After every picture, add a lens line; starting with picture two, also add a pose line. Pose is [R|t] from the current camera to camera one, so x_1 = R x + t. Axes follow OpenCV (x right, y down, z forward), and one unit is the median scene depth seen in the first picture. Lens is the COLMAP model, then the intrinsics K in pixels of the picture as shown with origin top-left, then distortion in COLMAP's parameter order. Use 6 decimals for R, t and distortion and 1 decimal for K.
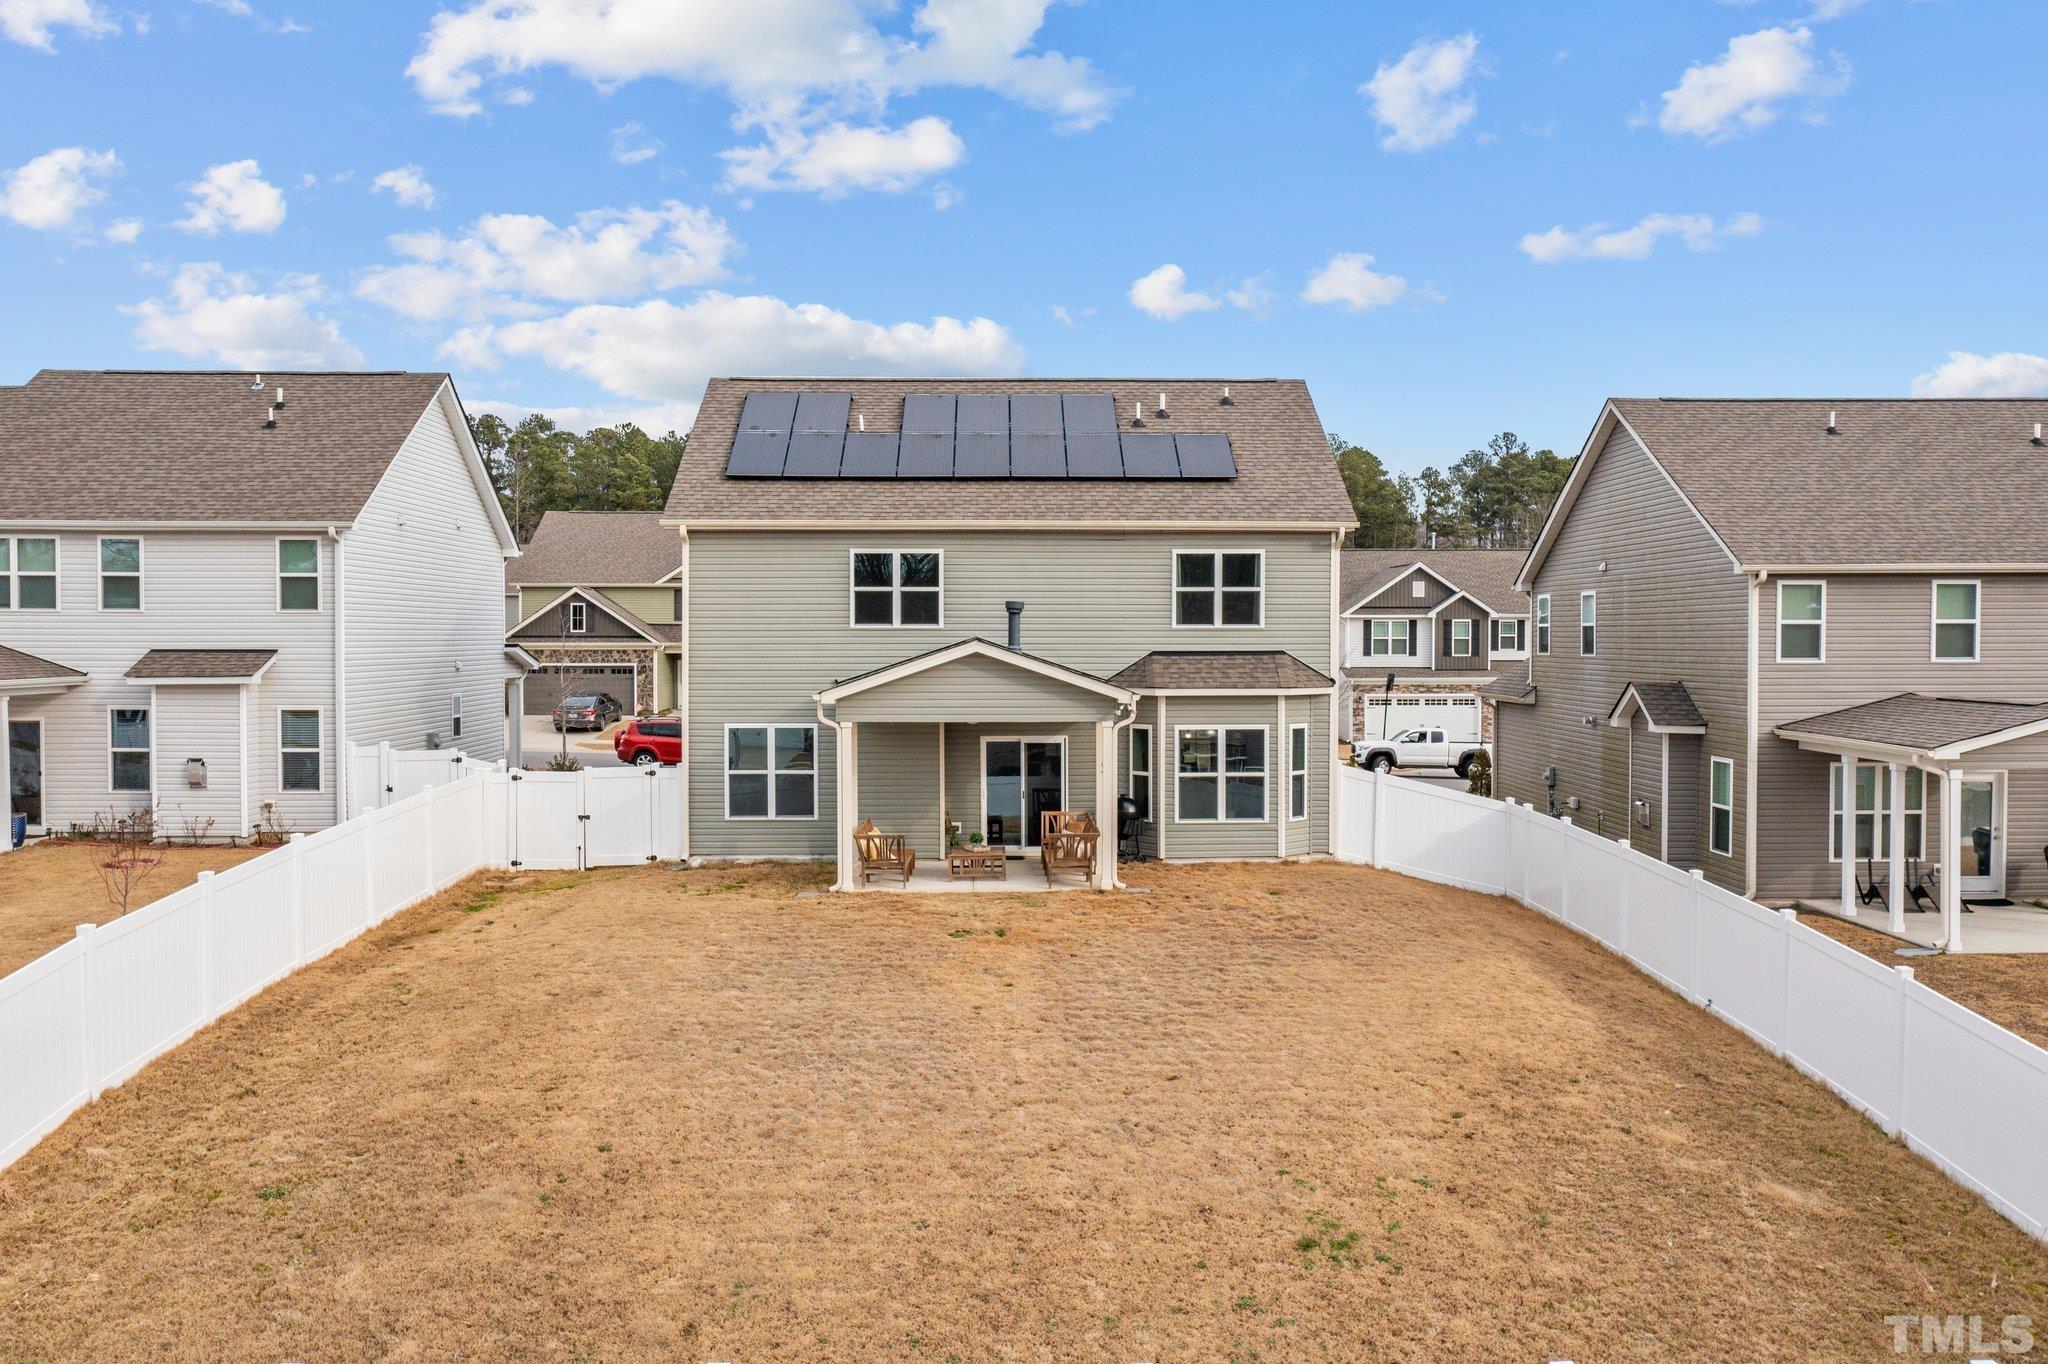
lens RADIAL K [[1642.7, 0, 1024.0], [0, 1642.7, 682.0], [0, 0, 1]] dist [-0.005689, 0.004850]
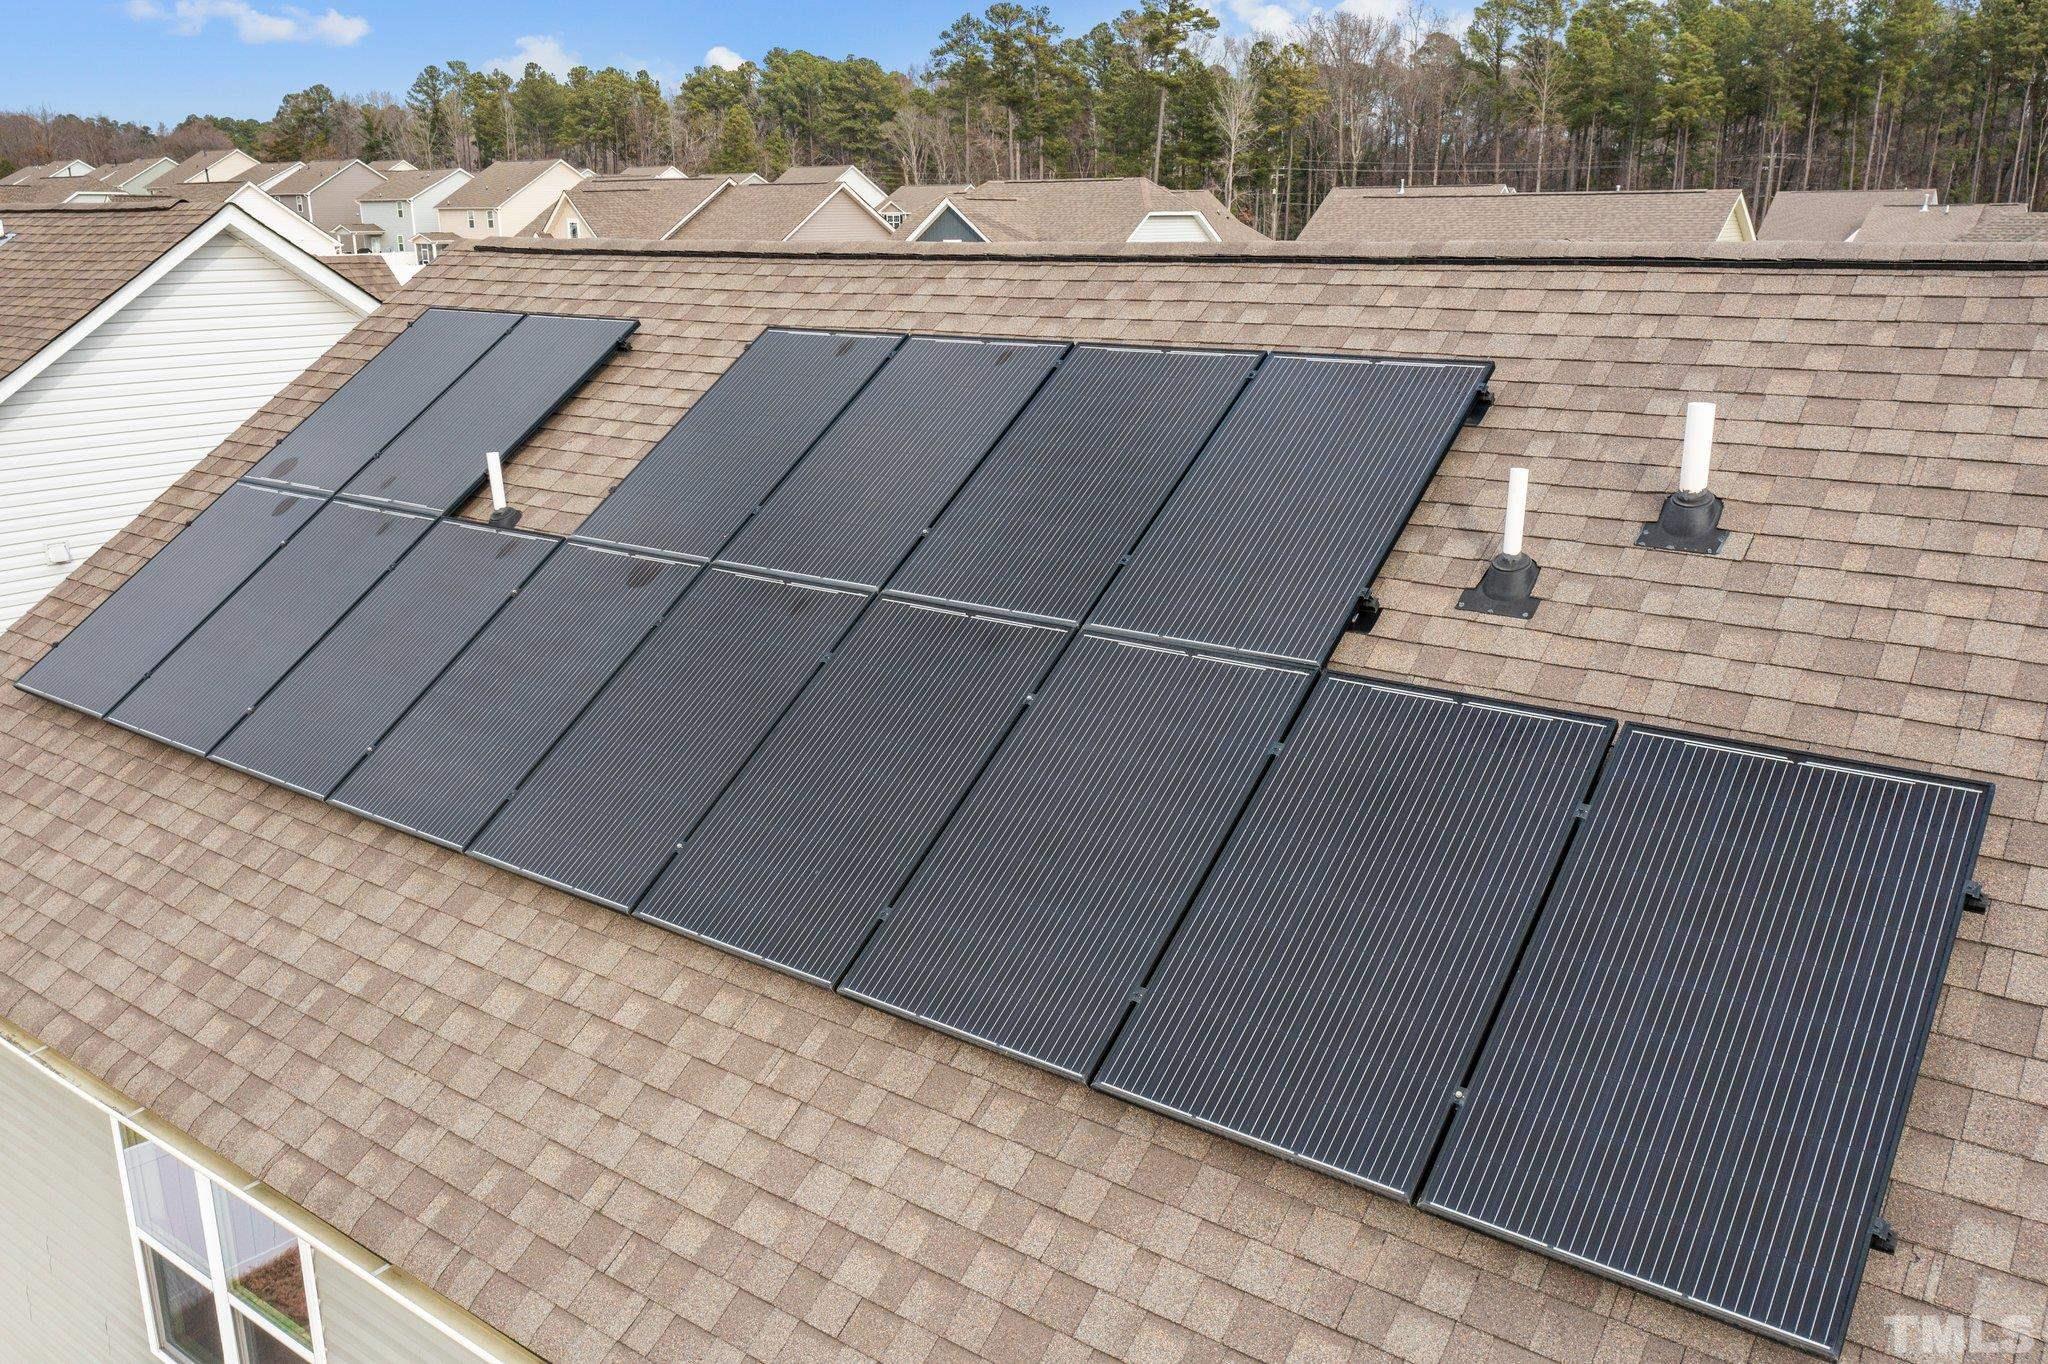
lens RADIAL K [[1642.7, 0, 1024.0], [0, 1642.7, 682.0], [0, 0, 1]] dist [-0.005689, 0.004850]
pose [[0.790188, 0.158411, -0.592038, 0.147084], [-0.006305, 0.968068, 0.250610, -0.209191], [0.612832, -0.194296, 0.765954, 0.910990]]
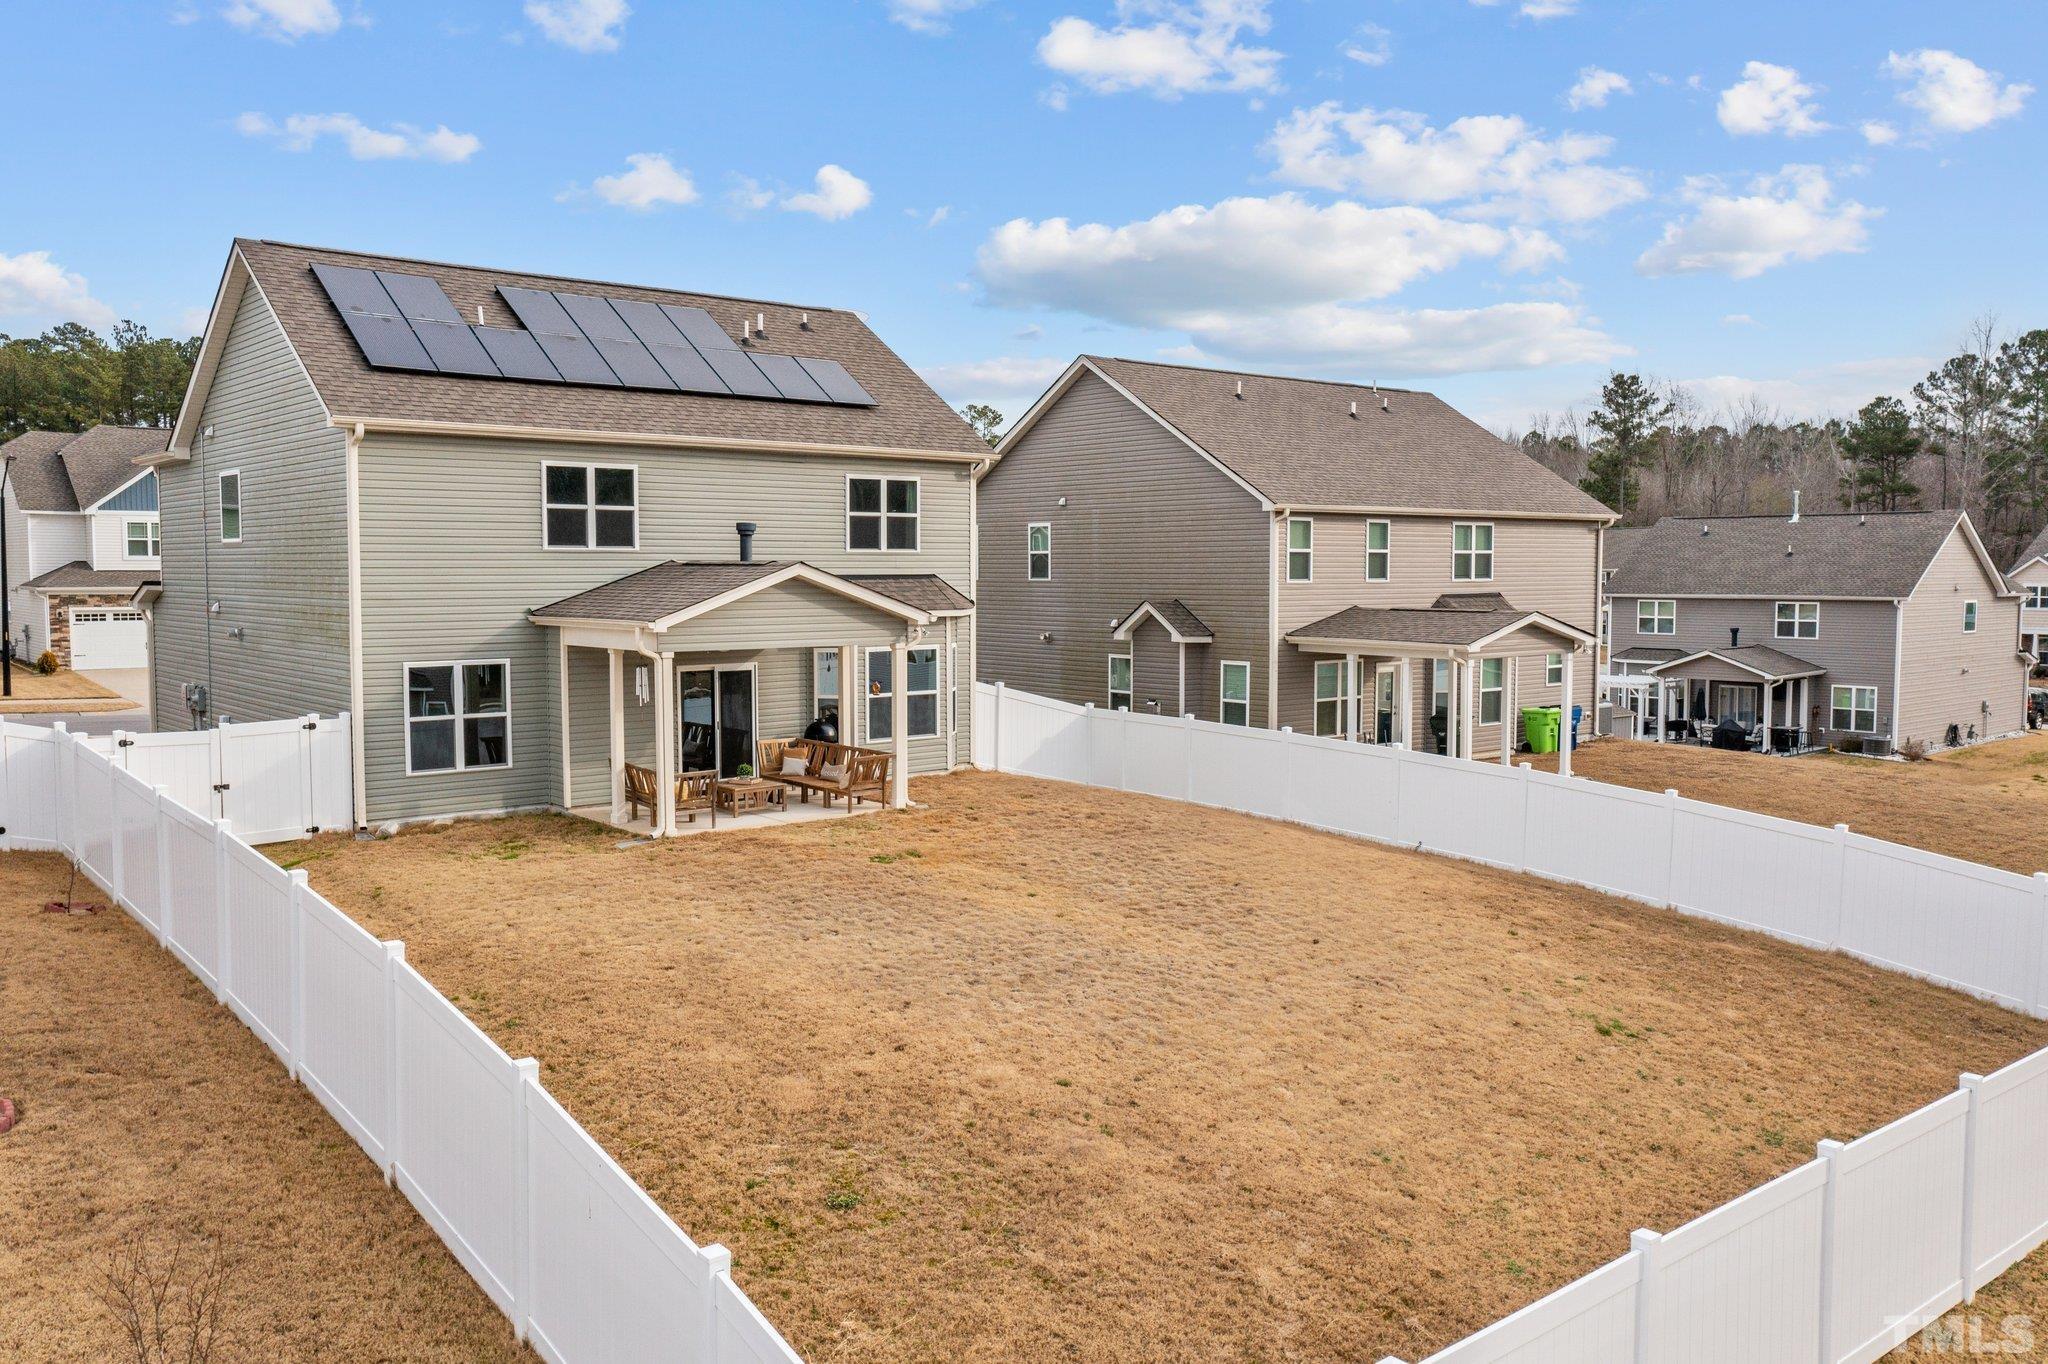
lens RADIAL K [[1642.7, 0, 1024.0], [0, 1642.7, 682.0], [0, 0, 1]] dist [-0.005689, 0.004850]
pose [[0.774164, -0.043524, 0.631487, -0.468813], [0.017534, 0.998725, 0.047340, 0.001081], [-0.632742, -0.025576, 0.773940, 0.146106]]
